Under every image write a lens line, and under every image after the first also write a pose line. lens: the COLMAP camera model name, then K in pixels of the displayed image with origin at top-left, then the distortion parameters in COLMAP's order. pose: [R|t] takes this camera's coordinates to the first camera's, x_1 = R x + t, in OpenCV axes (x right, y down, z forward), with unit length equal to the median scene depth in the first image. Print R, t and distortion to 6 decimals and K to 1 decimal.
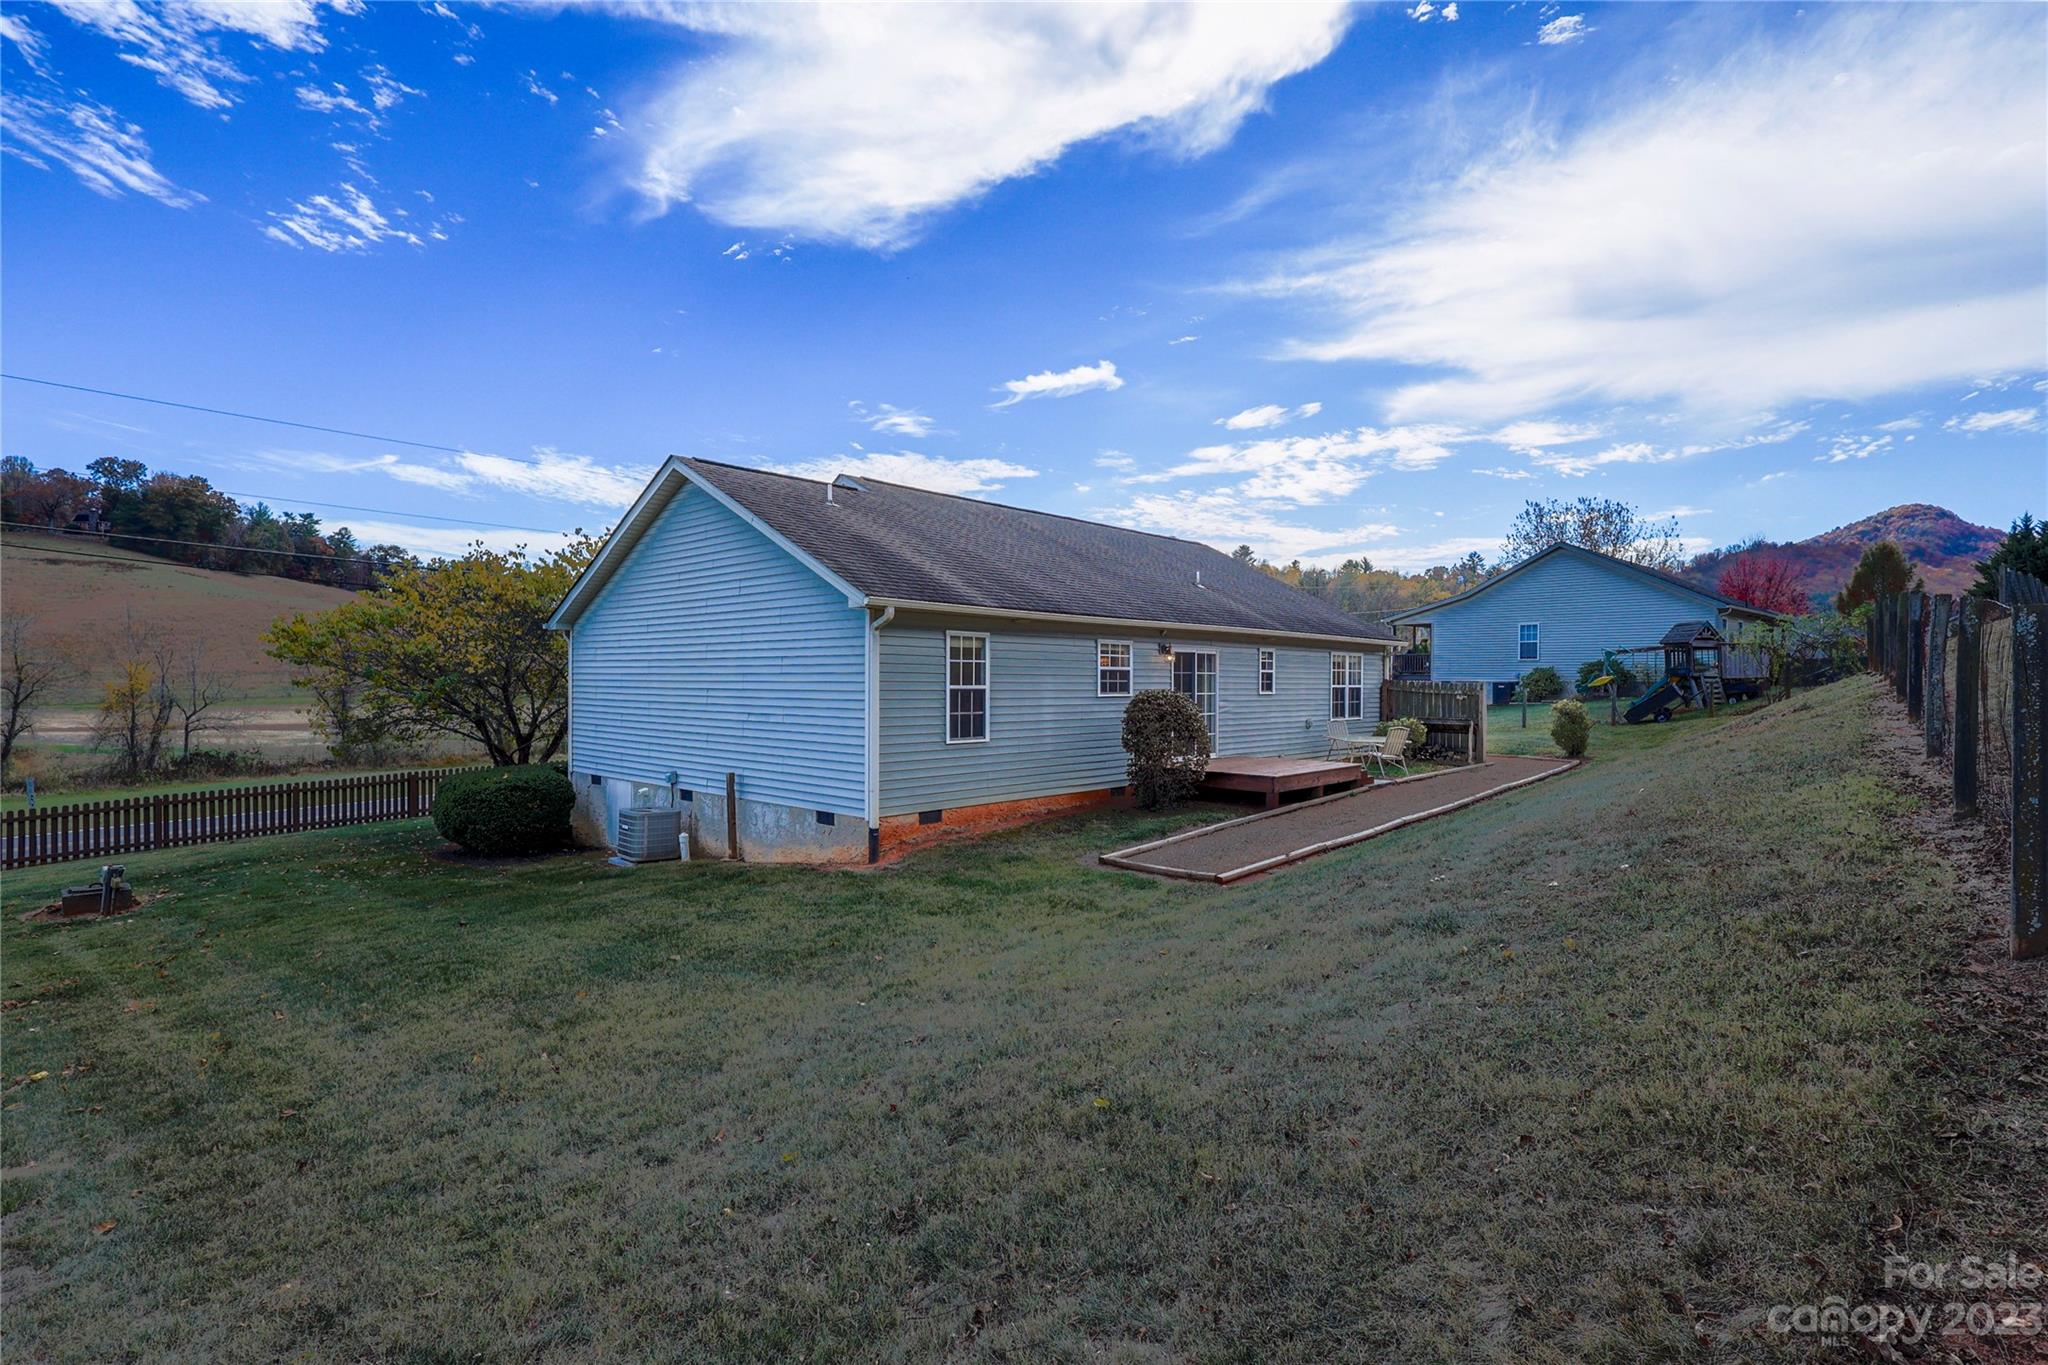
lens RADIAL K [[942.0, 0, 1024.0], [0, 942.0, 682.5], [0, 0, 1]] dist [0.021218, 0.000090]
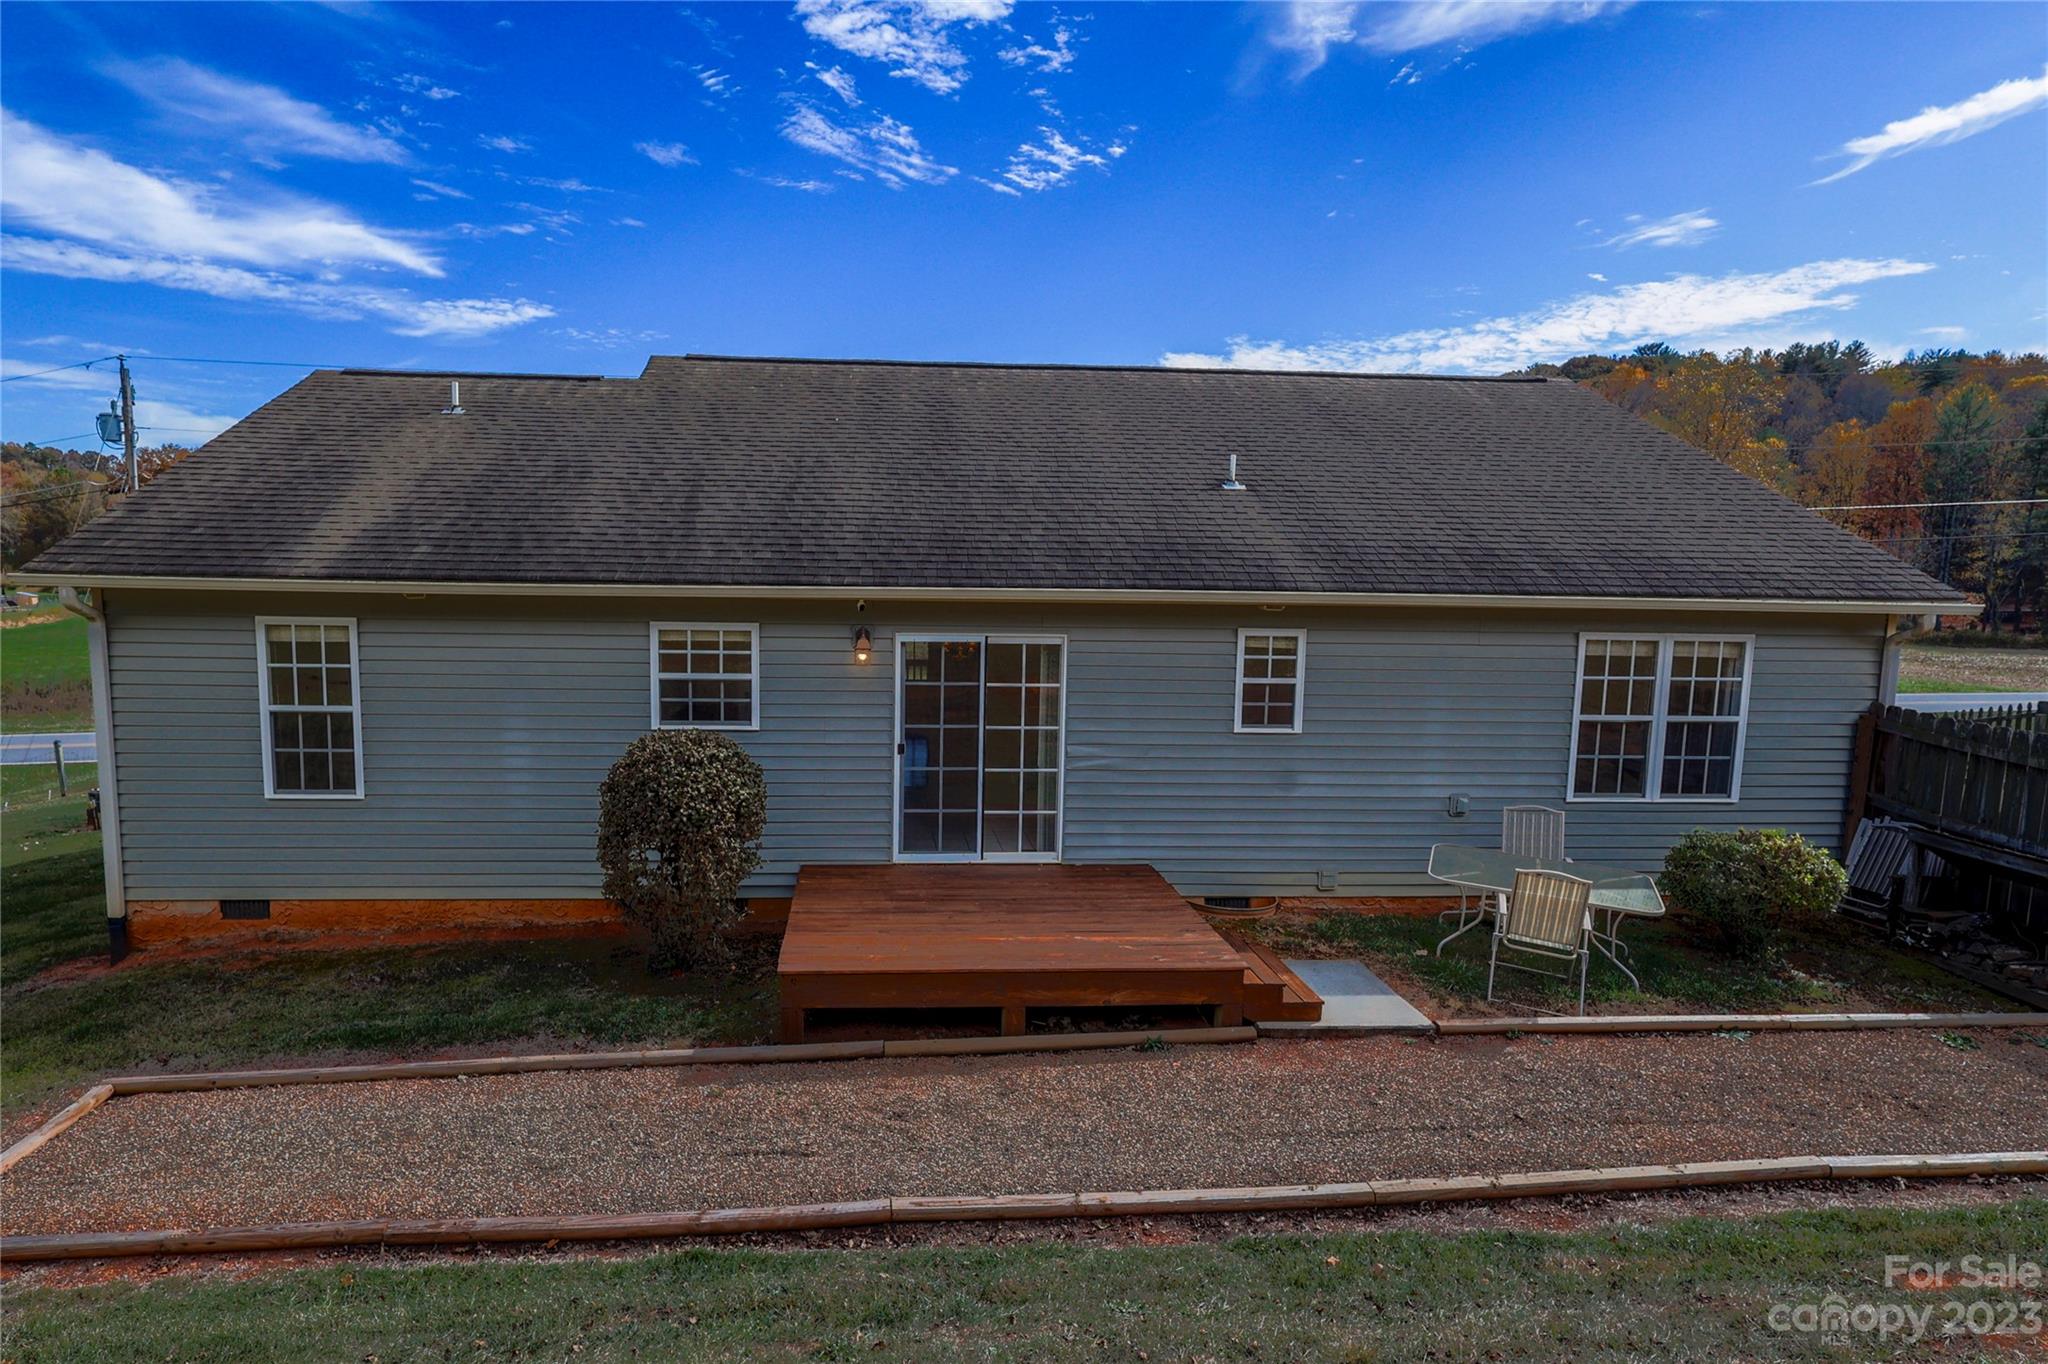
lens RADIAL K [[950.5, 0, 1020.5], [0, 950.5, 654.4], [0, 0, 1]] dist [-0.000922, 0.005046]
pose [[0.741530, 0.082535, -0.665824, 0.089142], [-0.016352, 0.994333, 0.105046, -0.013235], [0.670721, -0.067007, 0.738677, 0.113087]]
